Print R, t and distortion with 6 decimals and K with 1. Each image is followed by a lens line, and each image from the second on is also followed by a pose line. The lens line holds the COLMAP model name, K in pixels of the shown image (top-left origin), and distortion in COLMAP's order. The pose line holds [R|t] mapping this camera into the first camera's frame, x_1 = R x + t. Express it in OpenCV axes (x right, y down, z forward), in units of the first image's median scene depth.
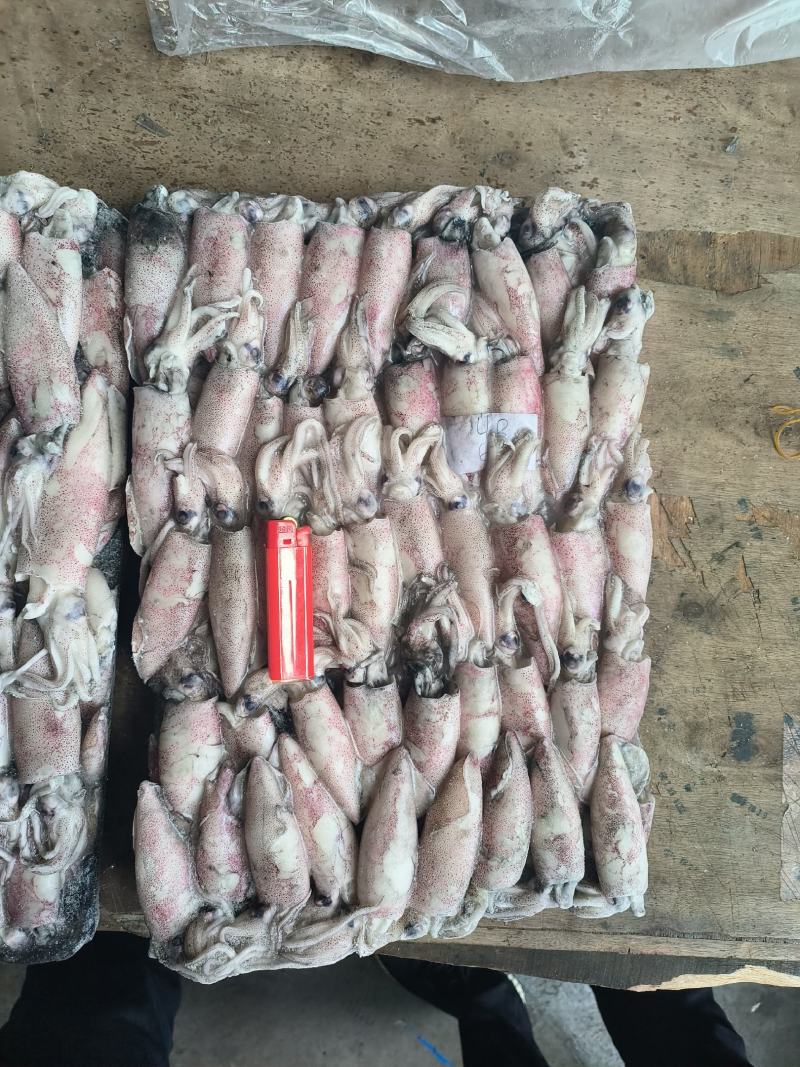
lens RADIAL K [[759.2, 0, 400.0], [0, 759.2, 533.5], [0, 0, 1]] dist [0.092079, -0.091060]
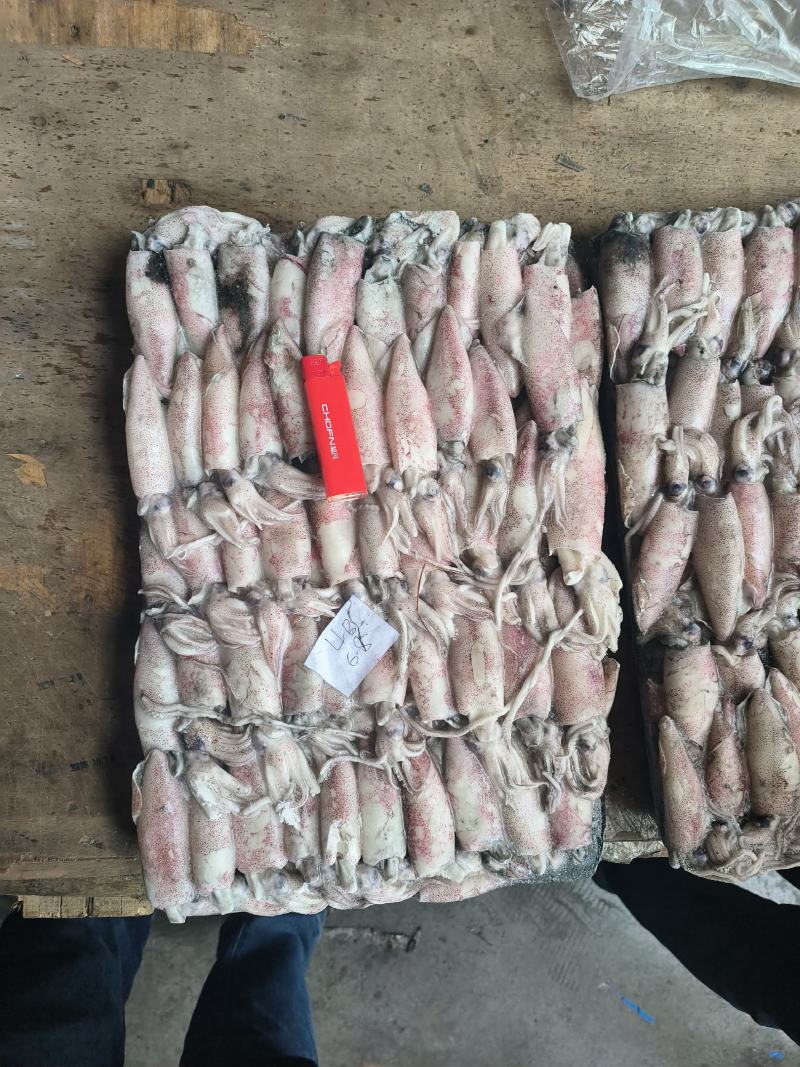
lens RADIAL K [[759.2, 0, 400.0], [0, 759.2, 533.5], [0, 0, 1]] dist [0.092079, -0.091060]
pose [[0.995696, -0.092091, -0.010429, -0.681706], [0.092019, 0.995731, -0.007249, 0.014701], [0.011052, 0.006258, 0.999919, -0.177060]]
